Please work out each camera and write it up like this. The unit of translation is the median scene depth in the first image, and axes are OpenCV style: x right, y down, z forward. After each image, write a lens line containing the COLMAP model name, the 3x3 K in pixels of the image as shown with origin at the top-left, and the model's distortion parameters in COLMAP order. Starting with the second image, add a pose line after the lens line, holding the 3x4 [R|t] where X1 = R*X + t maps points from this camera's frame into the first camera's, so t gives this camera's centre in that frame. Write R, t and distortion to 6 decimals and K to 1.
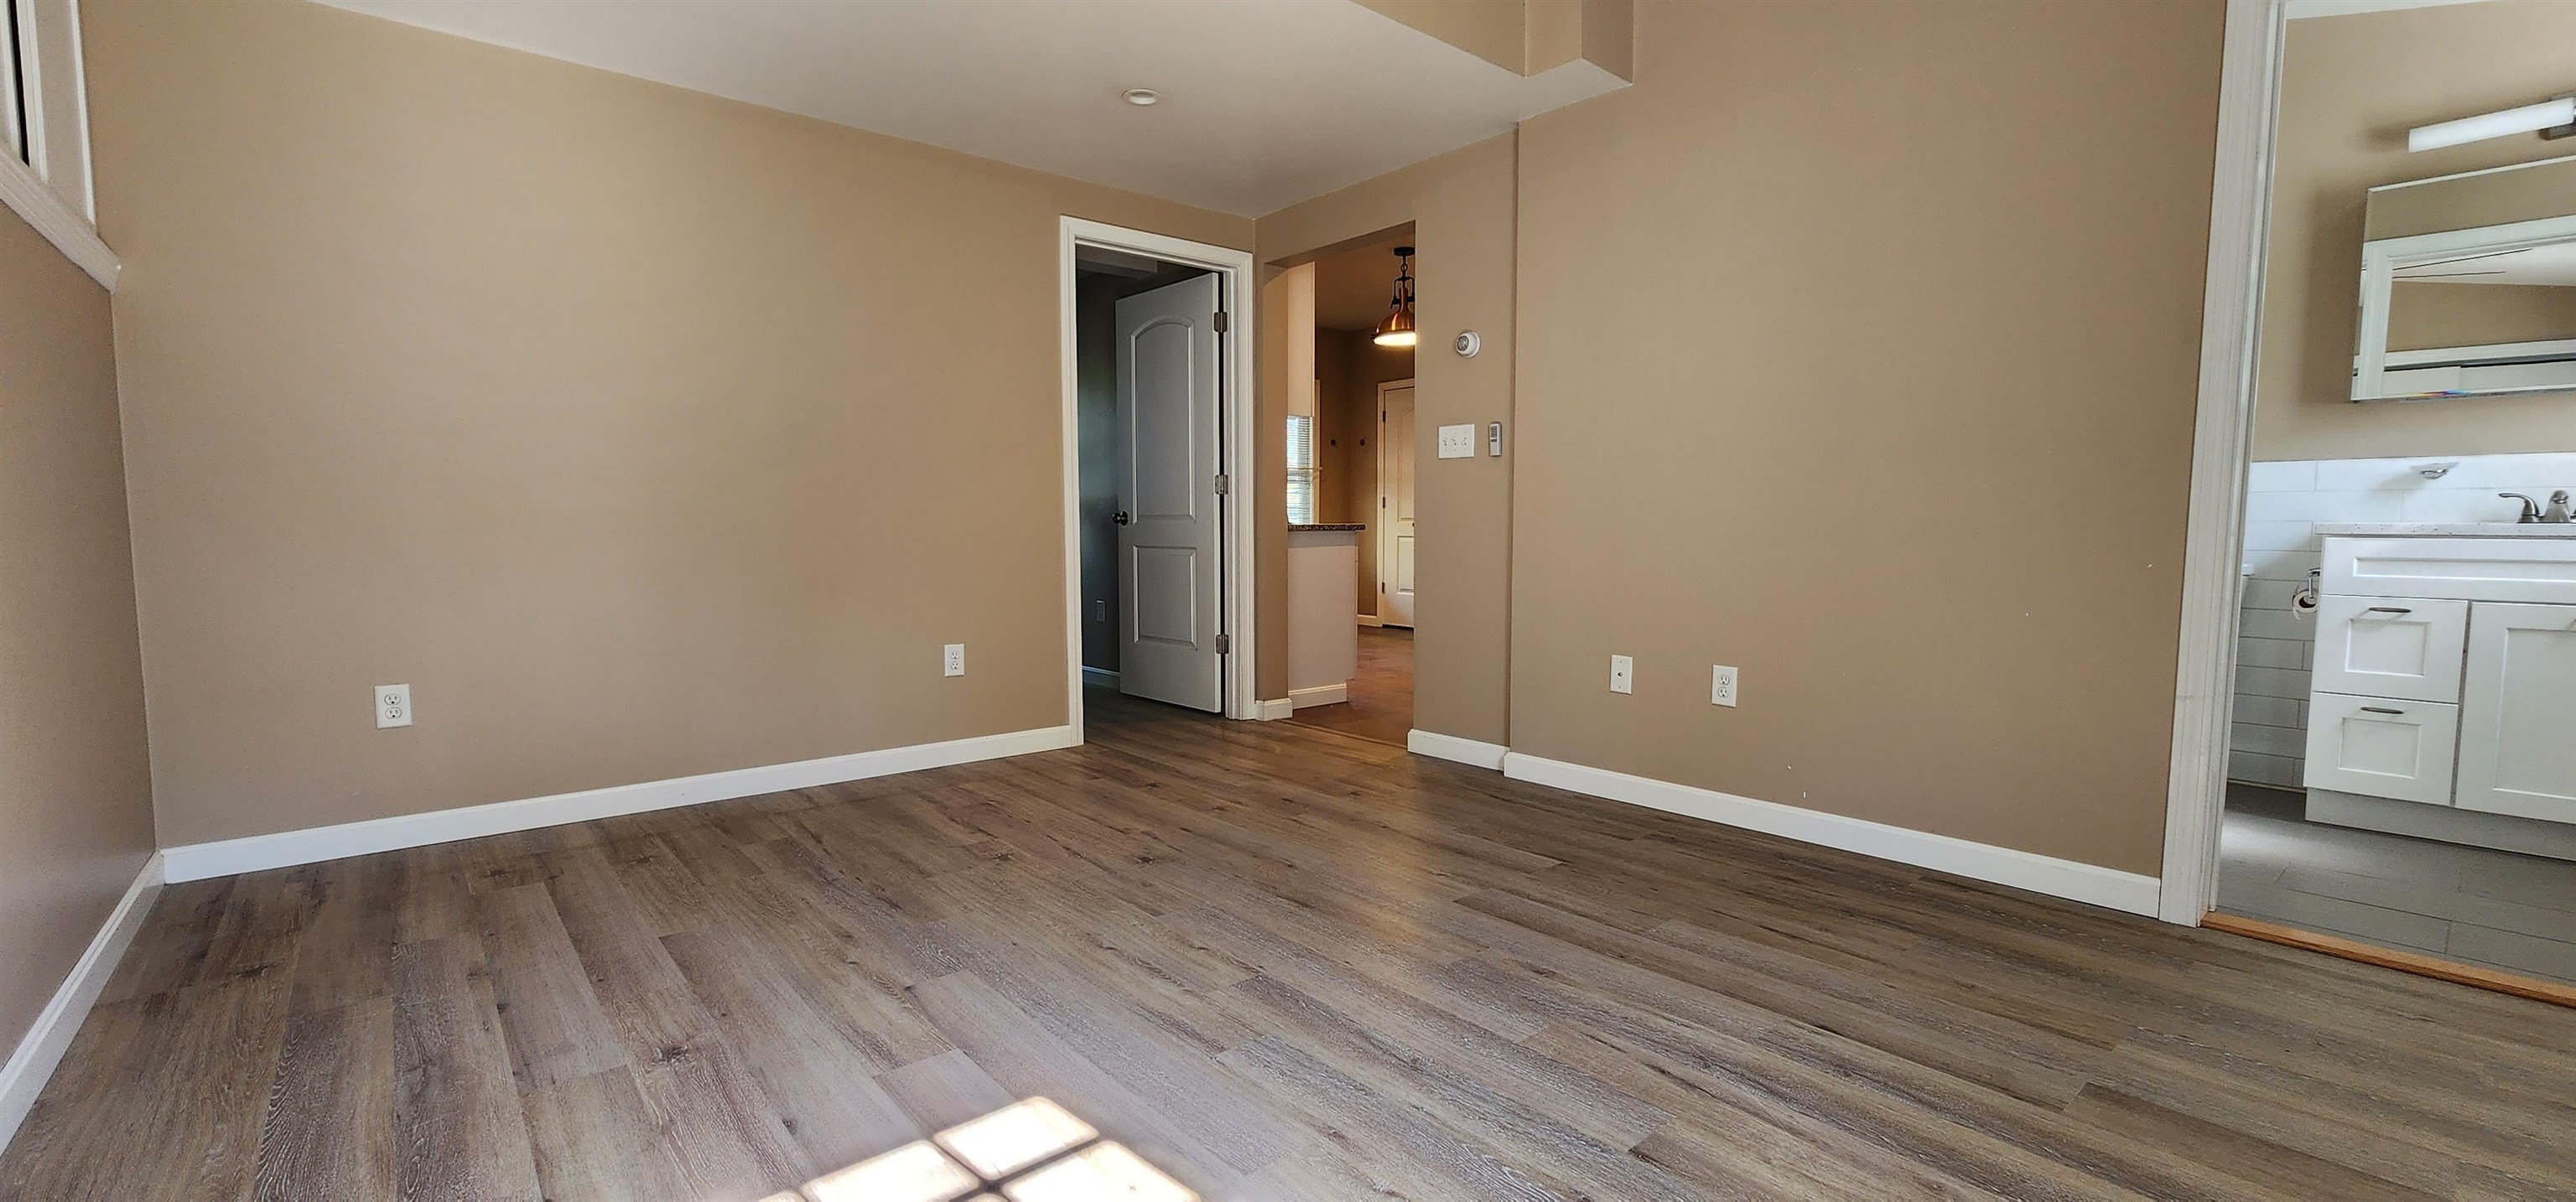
lens RADIAL K [[1064.5, 0, 1288.0], [0, 1064.5, 601.0], [0, 0, 1]] dist [0.000485, -0.000049]
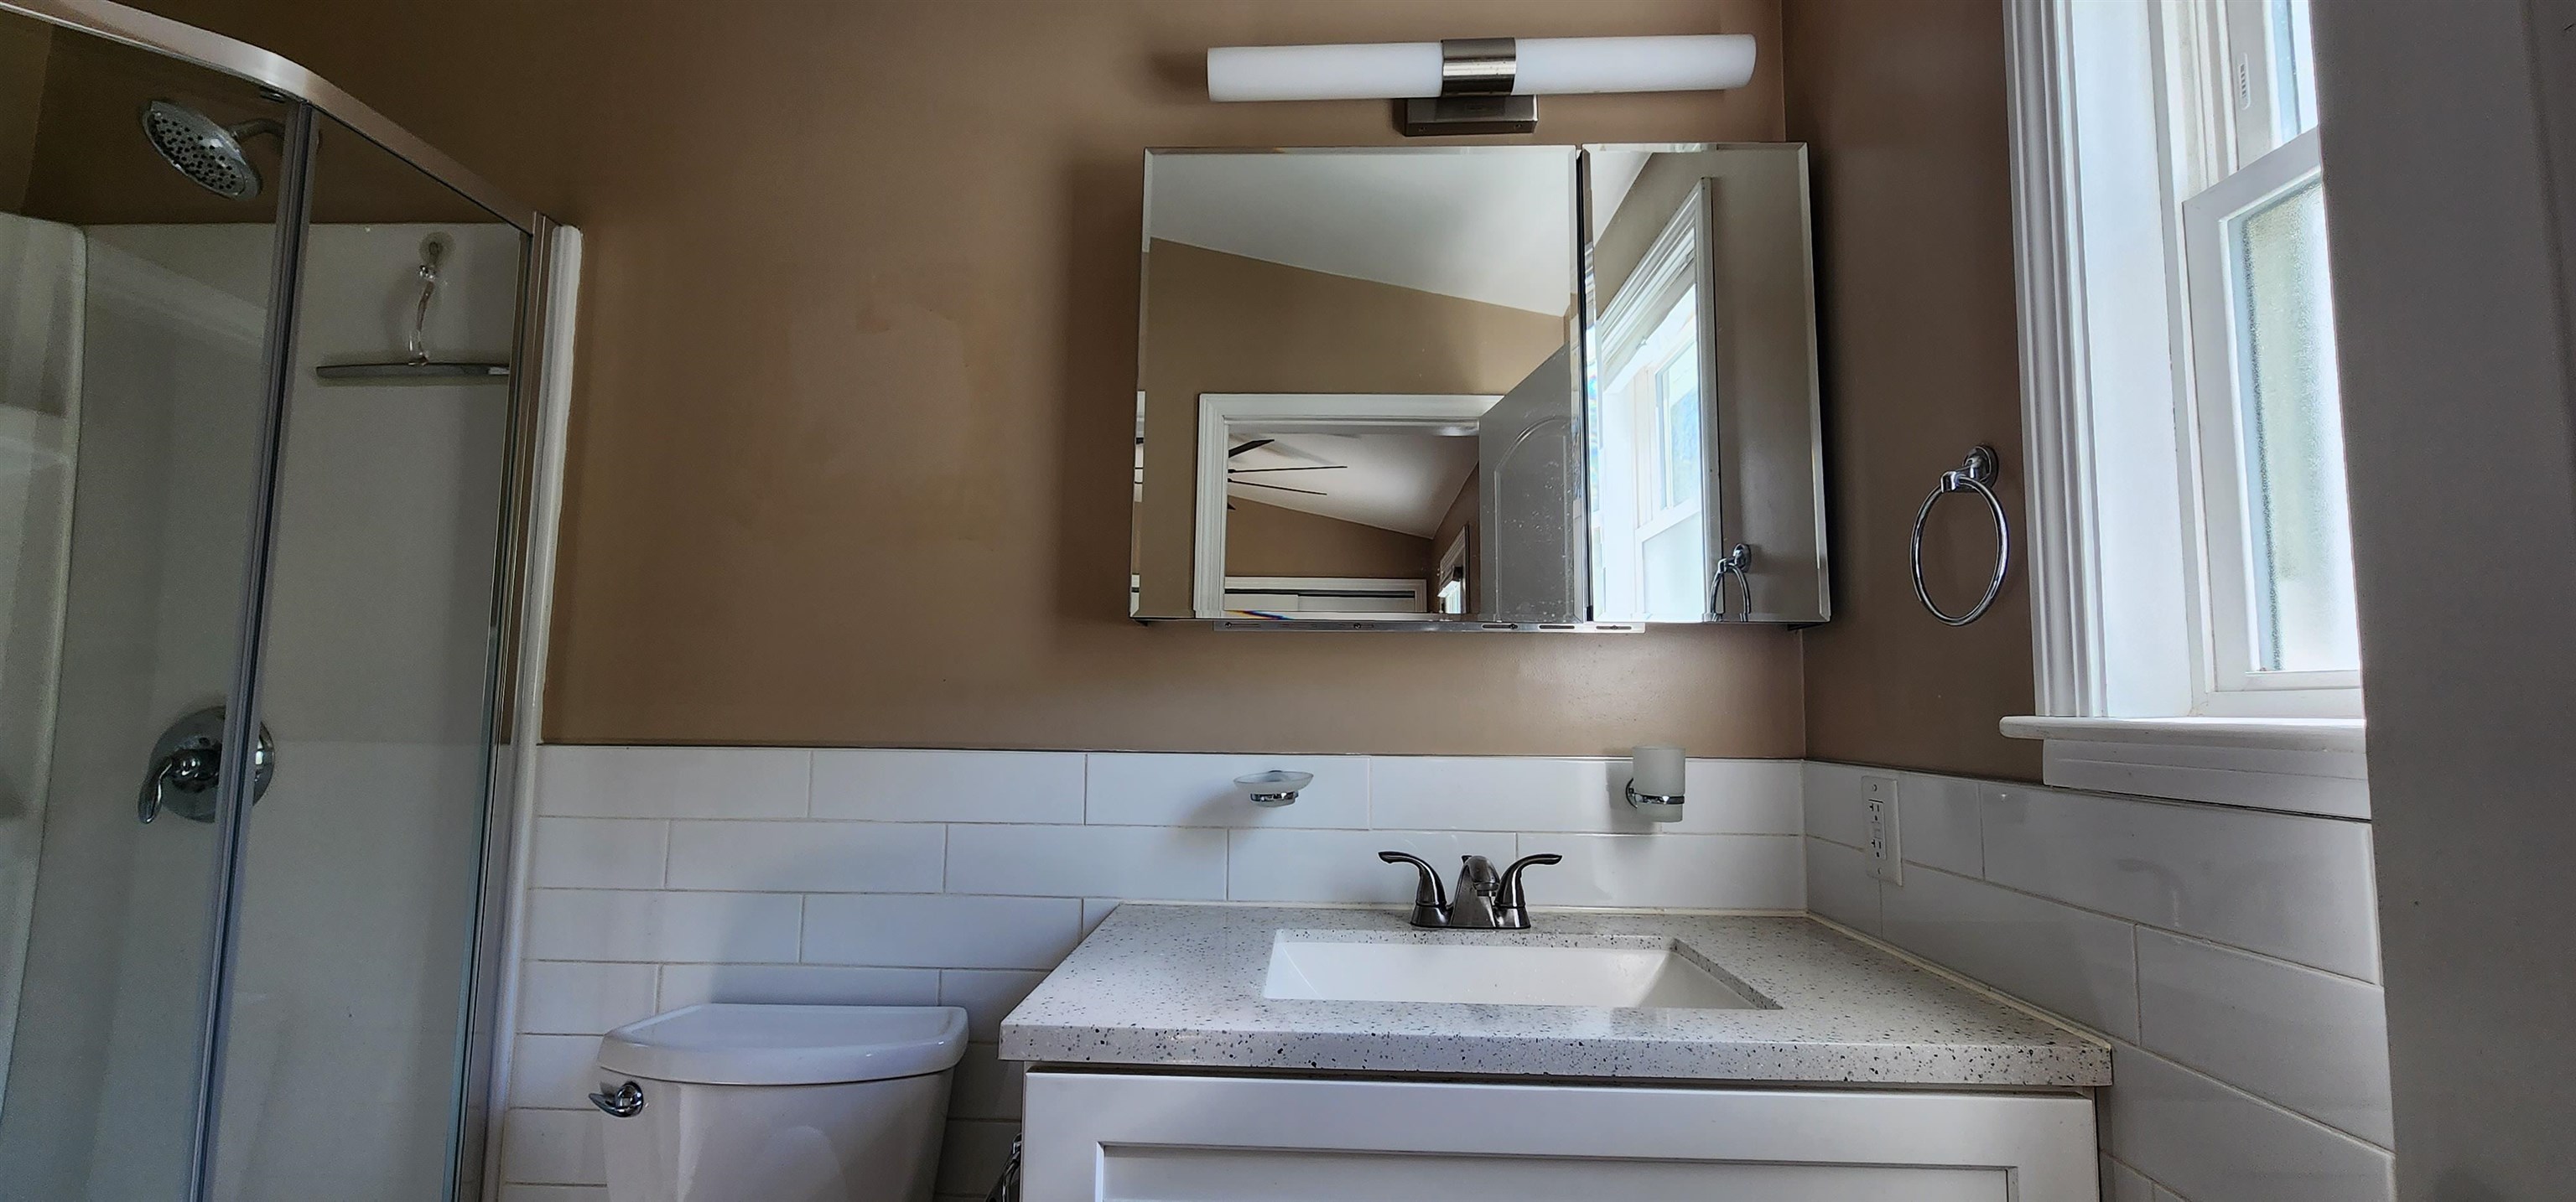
lens RADIAL K [[1064.5, 0, 1288.0], [0, 1064.5, 601.0], [0, 0, 1]] dist [0.000485, -0.000049]
pose [[0.663693, 0.081347, 0.743569, 0.752585], [0.045519, 0.987834, -0.148699, -0.133207], [-0.746619, 0.132537, 0.651916, 0.704880]]
